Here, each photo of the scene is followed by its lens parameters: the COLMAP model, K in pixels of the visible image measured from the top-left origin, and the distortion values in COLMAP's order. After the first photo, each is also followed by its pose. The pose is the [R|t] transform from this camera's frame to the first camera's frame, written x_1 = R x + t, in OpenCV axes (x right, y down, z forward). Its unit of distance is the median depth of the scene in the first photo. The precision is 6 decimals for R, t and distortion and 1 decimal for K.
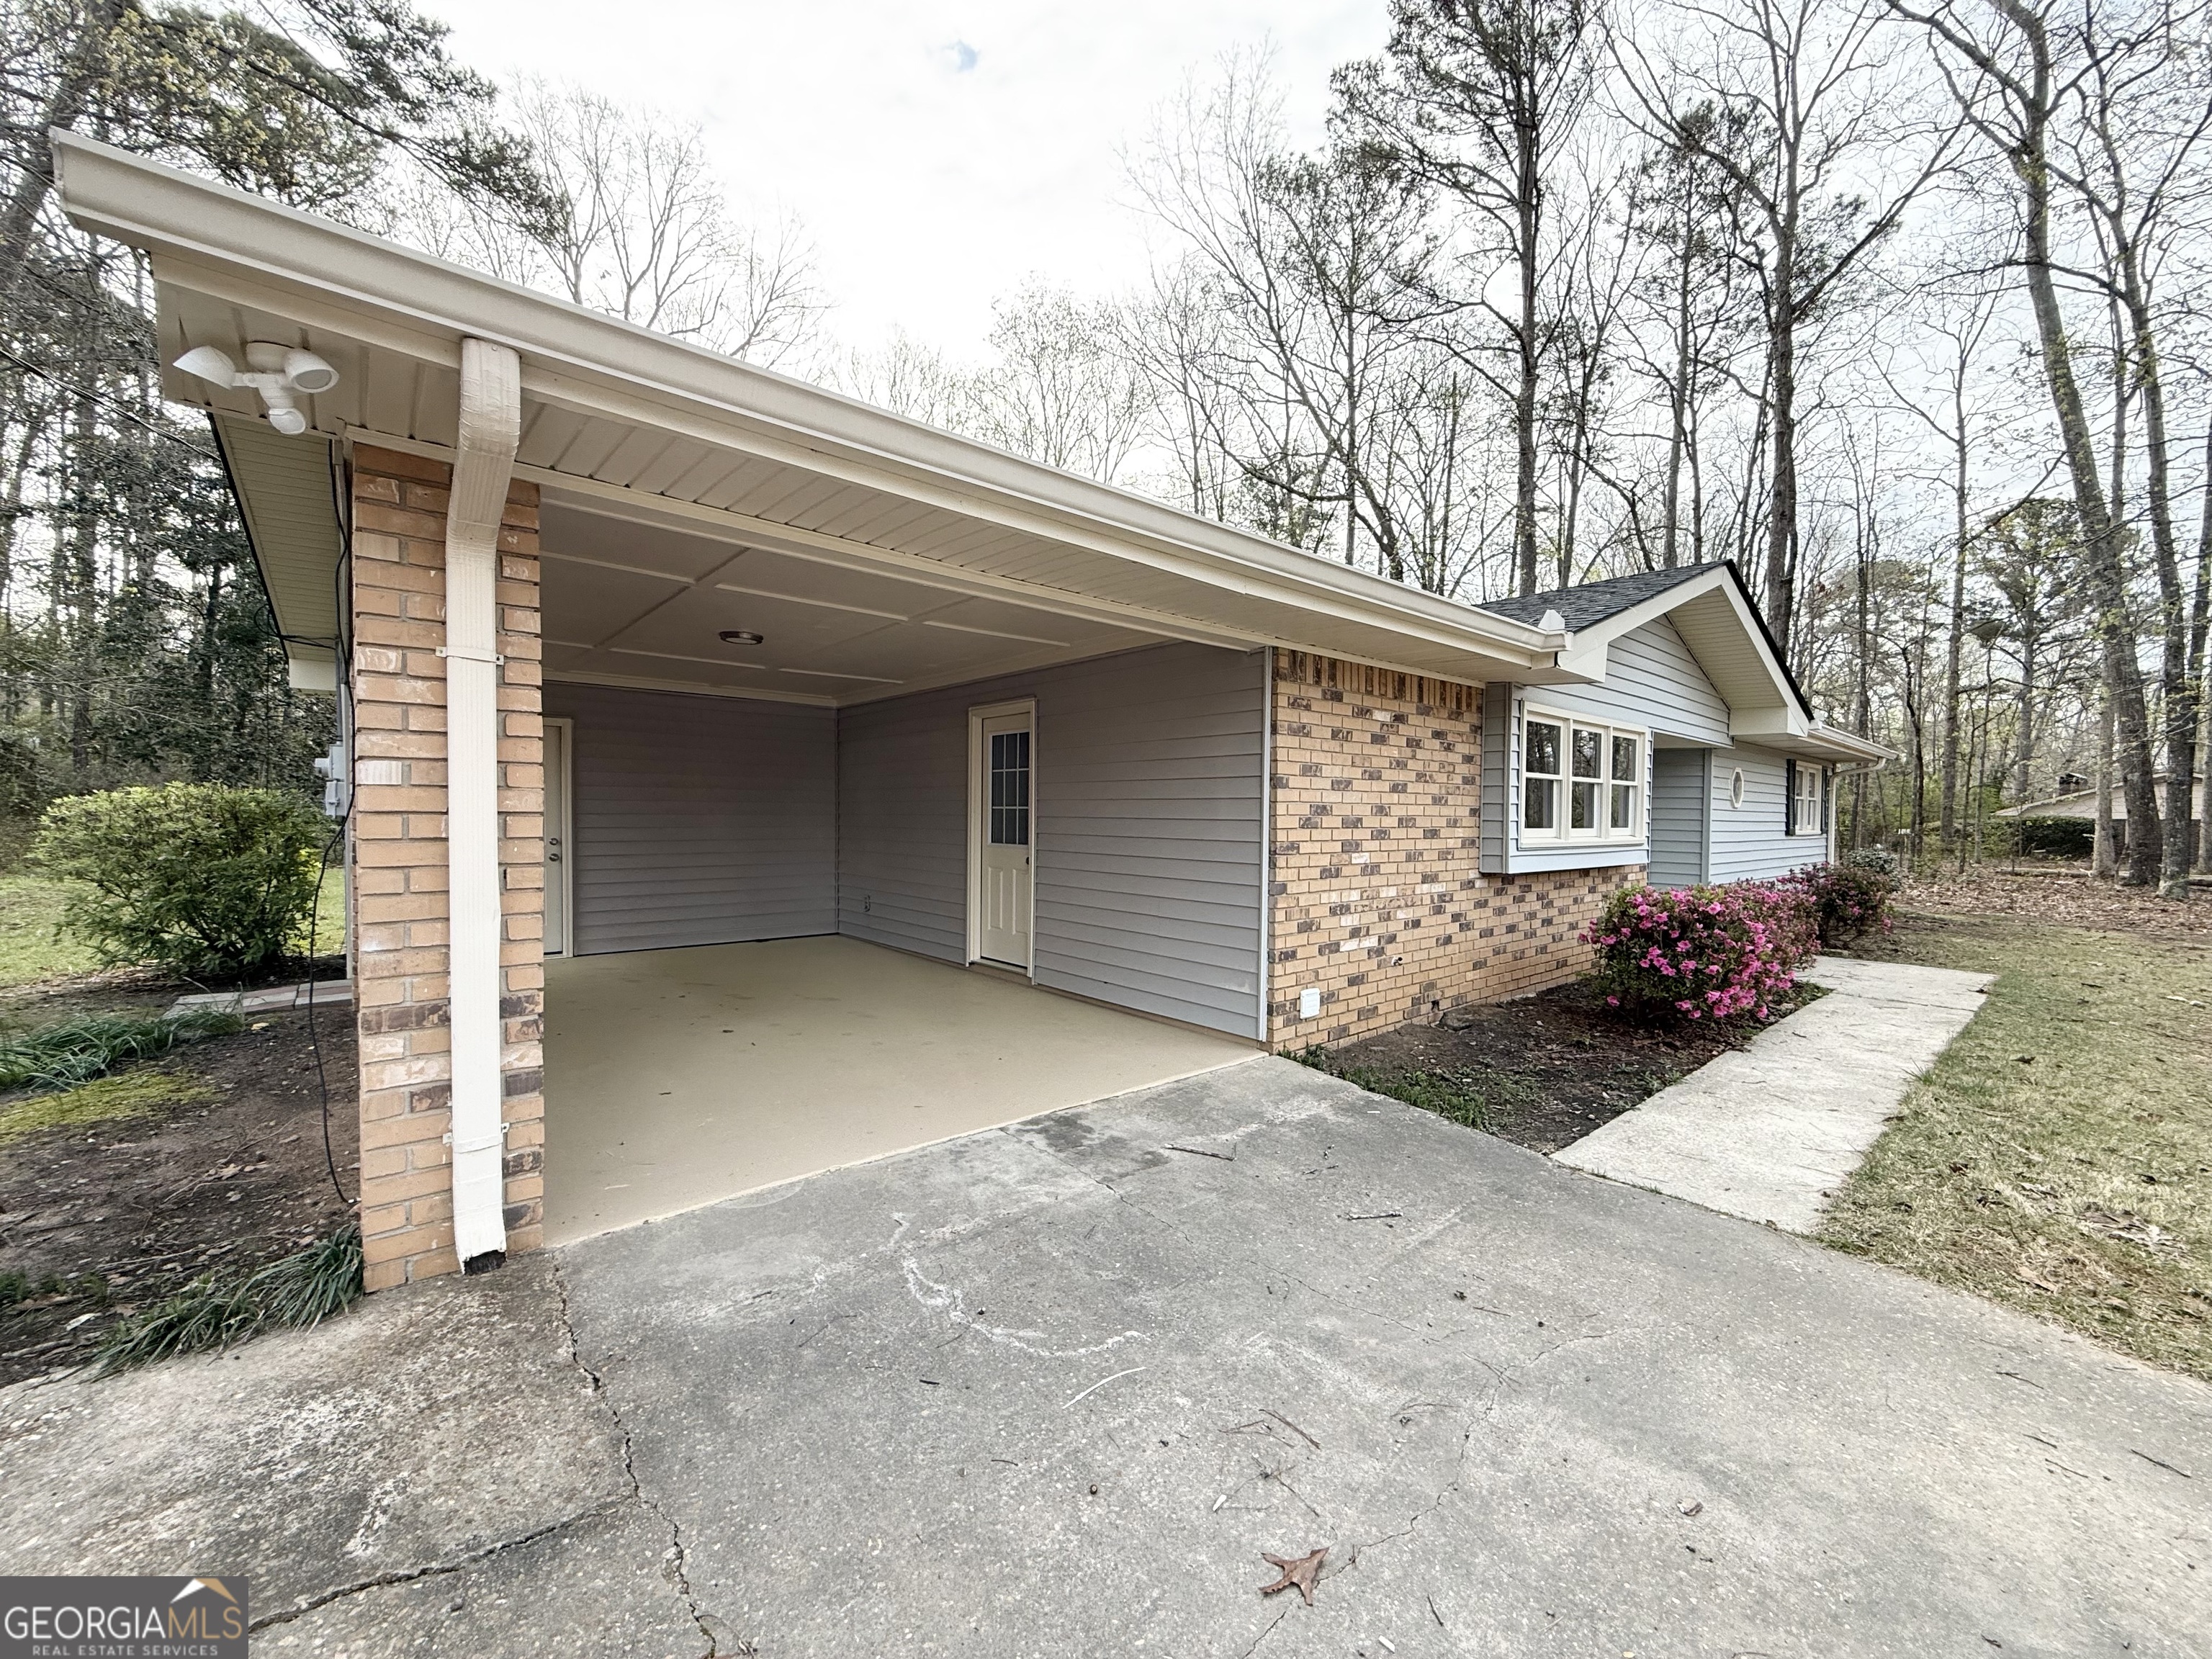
lens RADIAL K [[897.3, 0, 1092.2], [0, 897.3, 811.9], [0, 0, 1]] dist [-0.002437, -0.000220]
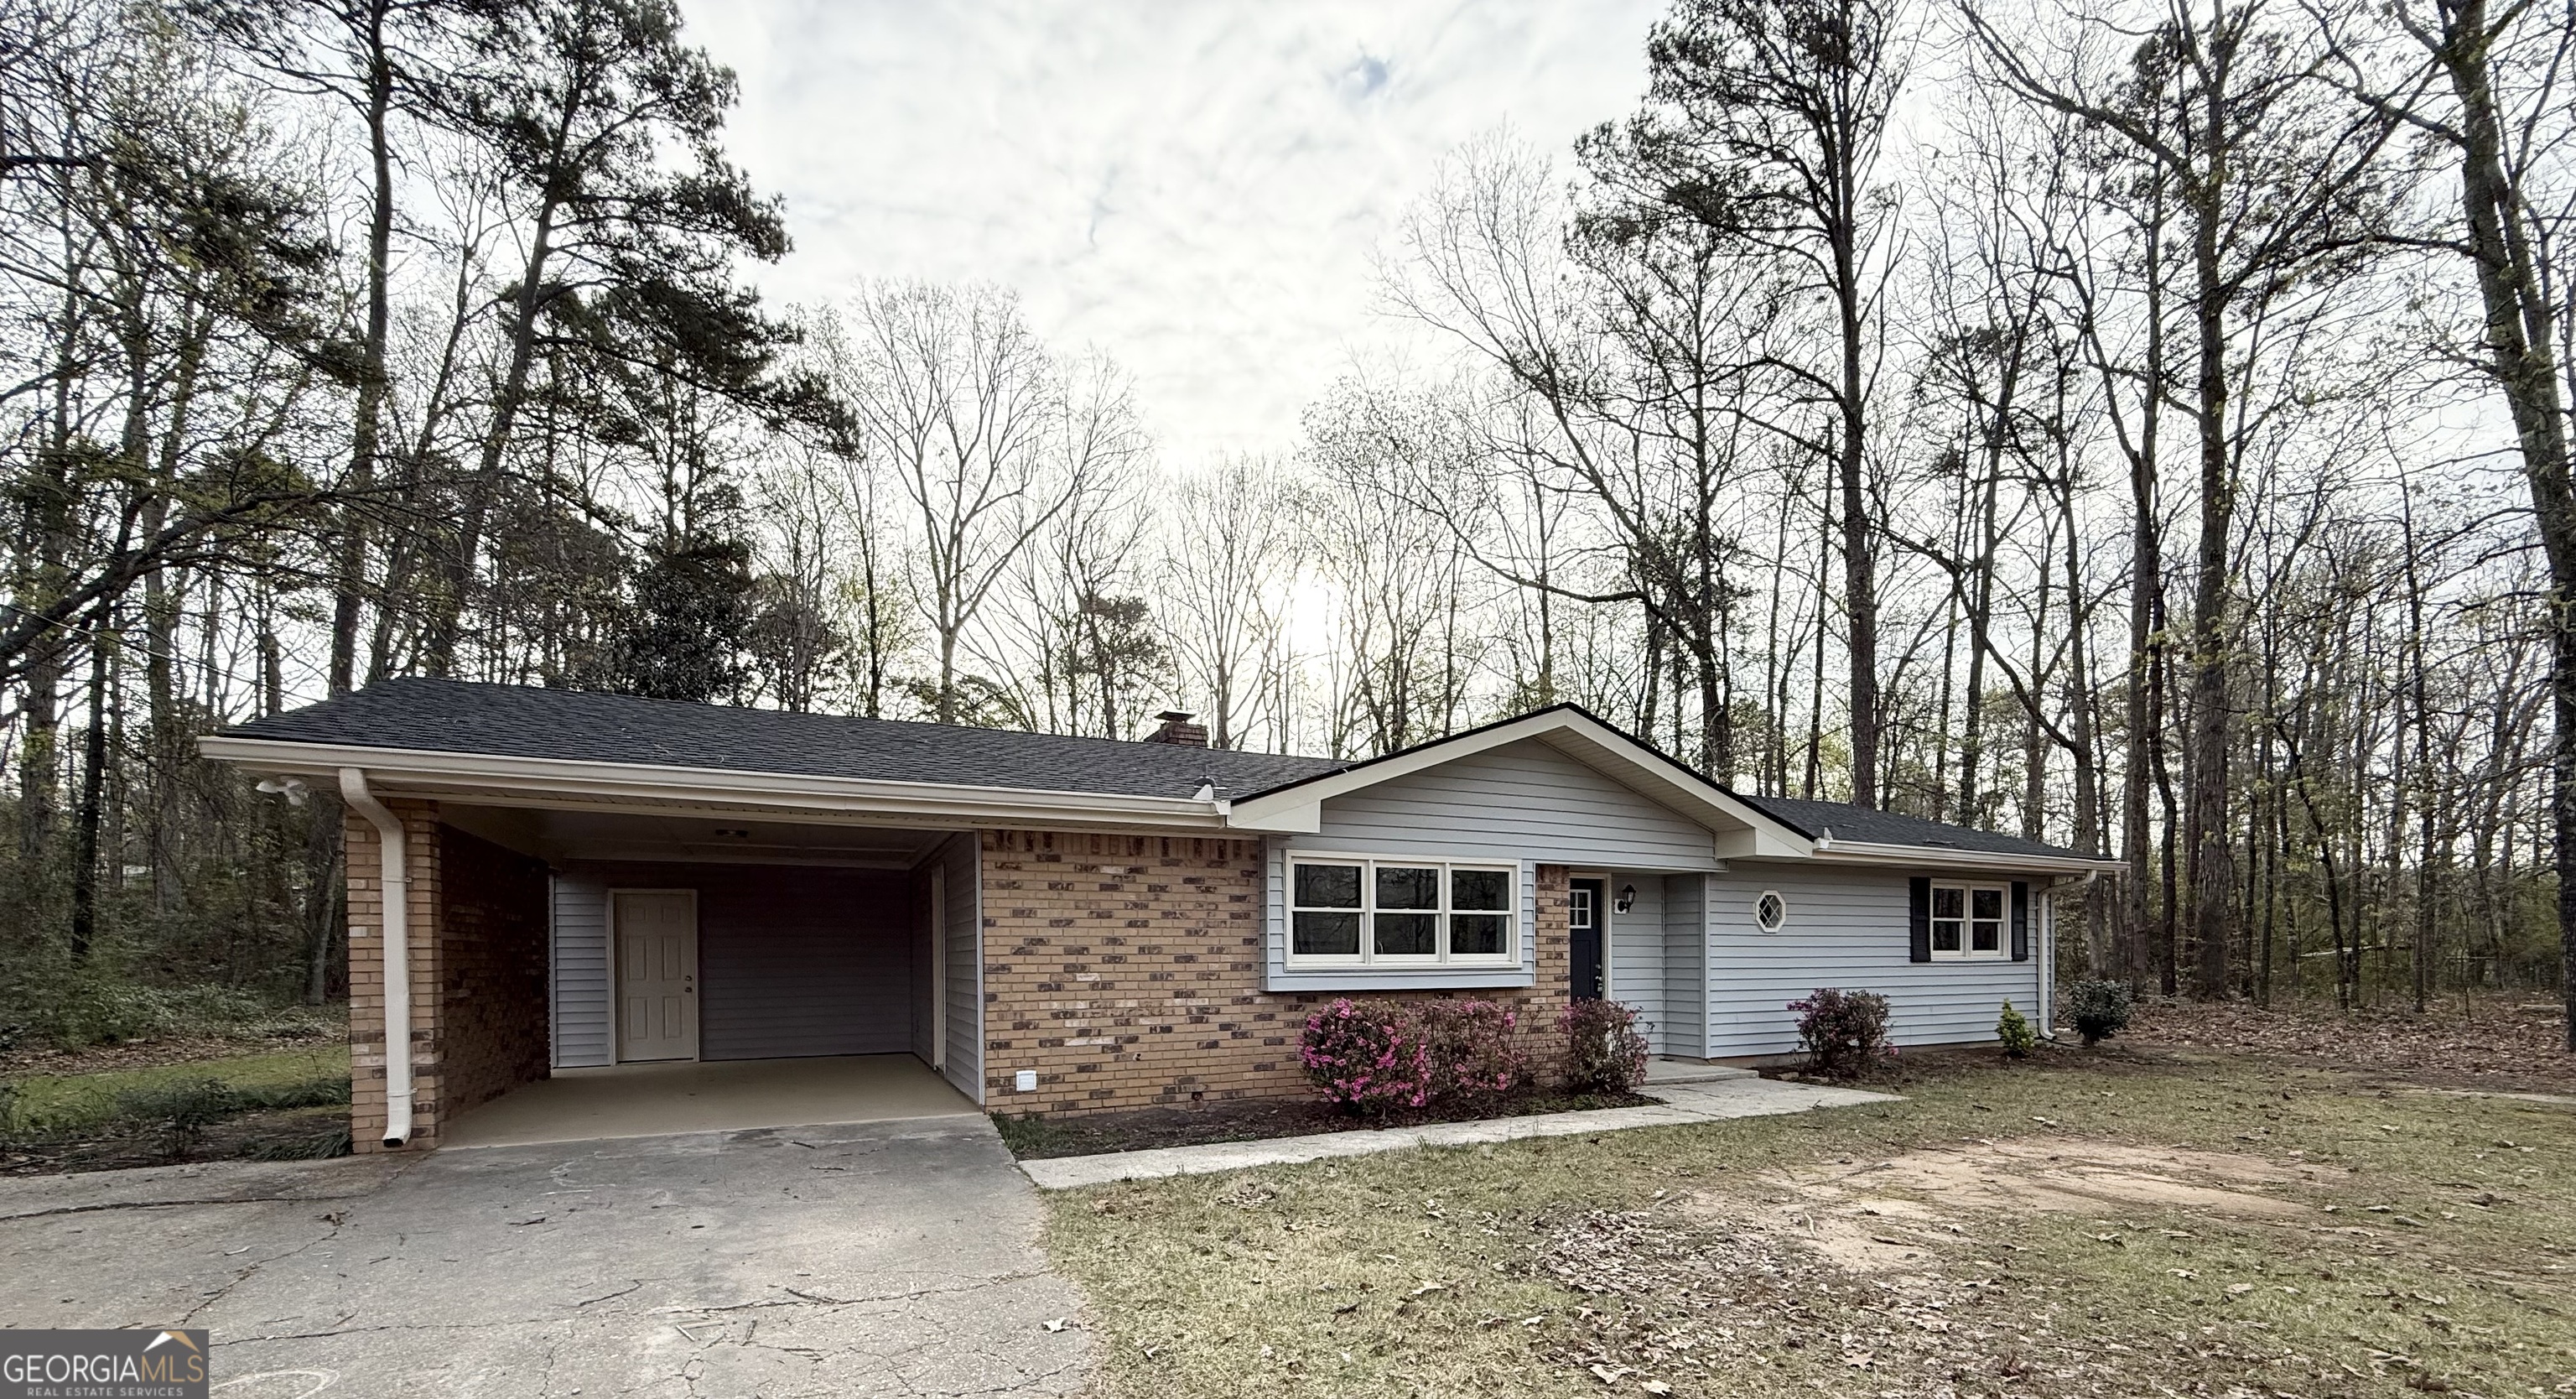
lens RADIAL K [[1040.3, 0, 1253.7], [0, 1040.3, 926.7], [0, 0, 1]] dist [0.003075, 0.000131]
pose [[0.961184, -0.024996, -0.274773, 0.972398], [0.016441, 0.999307, -0.033395, 0.032599], [0.275417, 0.027582, 0.960929, -0.431262]]
